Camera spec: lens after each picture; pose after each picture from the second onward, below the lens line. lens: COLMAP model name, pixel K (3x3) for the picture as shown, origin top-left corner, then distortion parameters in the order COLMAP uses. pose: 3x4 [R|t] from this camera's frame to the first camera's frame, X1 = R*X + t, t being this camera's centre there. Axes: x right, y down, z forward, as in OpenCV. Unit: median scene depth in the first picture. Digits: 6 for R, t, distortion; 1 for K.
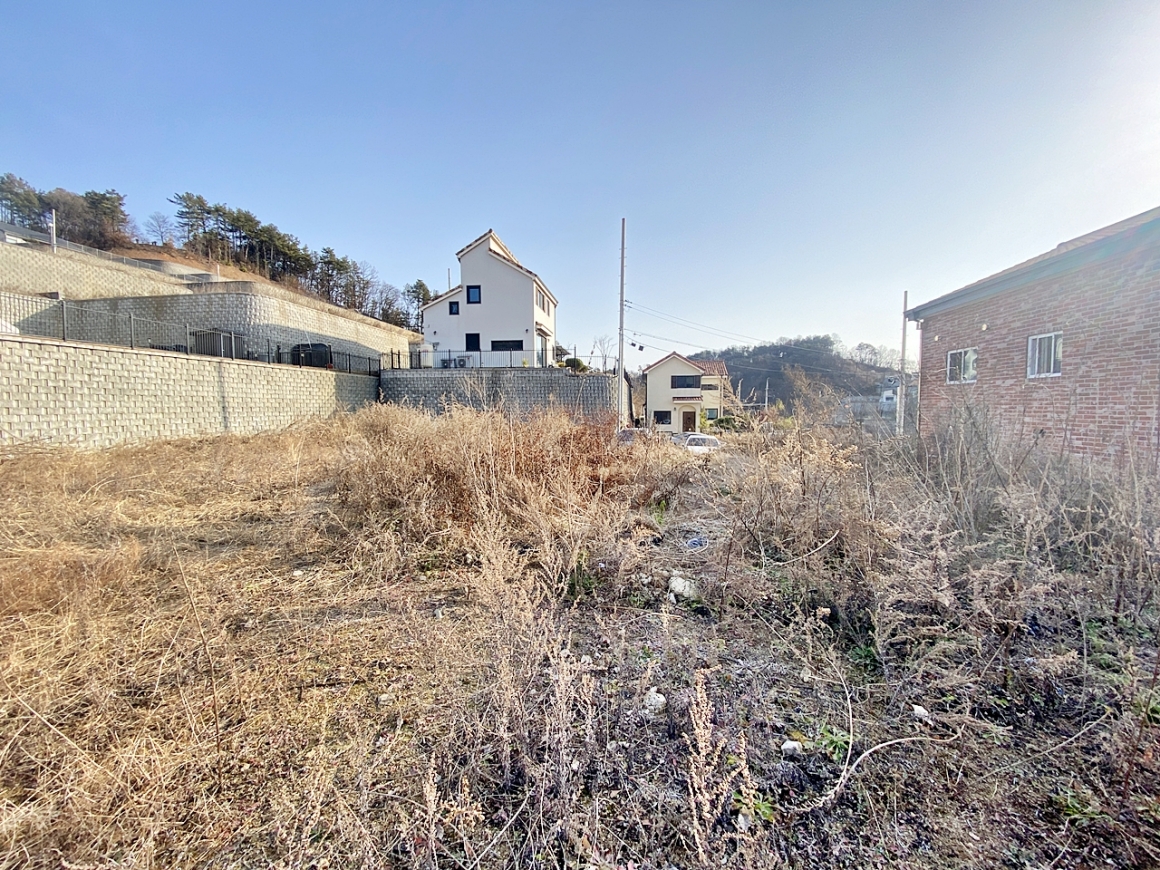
lens RADIAL K [[463.5, 0, 580.0], [0, 463.5, 435.0], [0, 0, 1]] dist [0.019917, -0.020792]
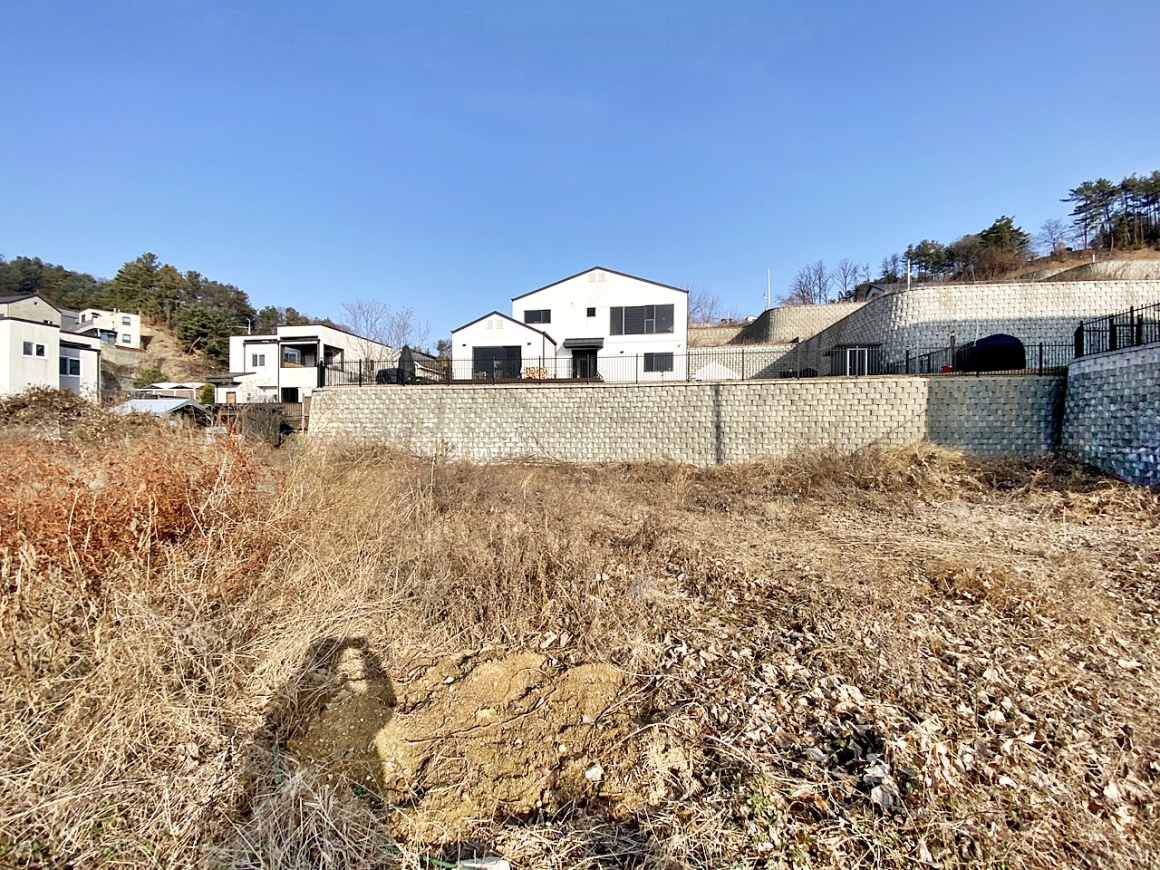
lens RADIAL K [[463.5, 0, 580.0], [0, 463.5, 435.0], [0, 0, 1]] dist [0.019917, -0.020792]
pose [[-0.031397, 0.006706, -0.999484, 0.105051], [-0.059418, 0.998196, 0.008564, -0.027366], [0.997739, 0.059656, -0.030942, 0.443830]]
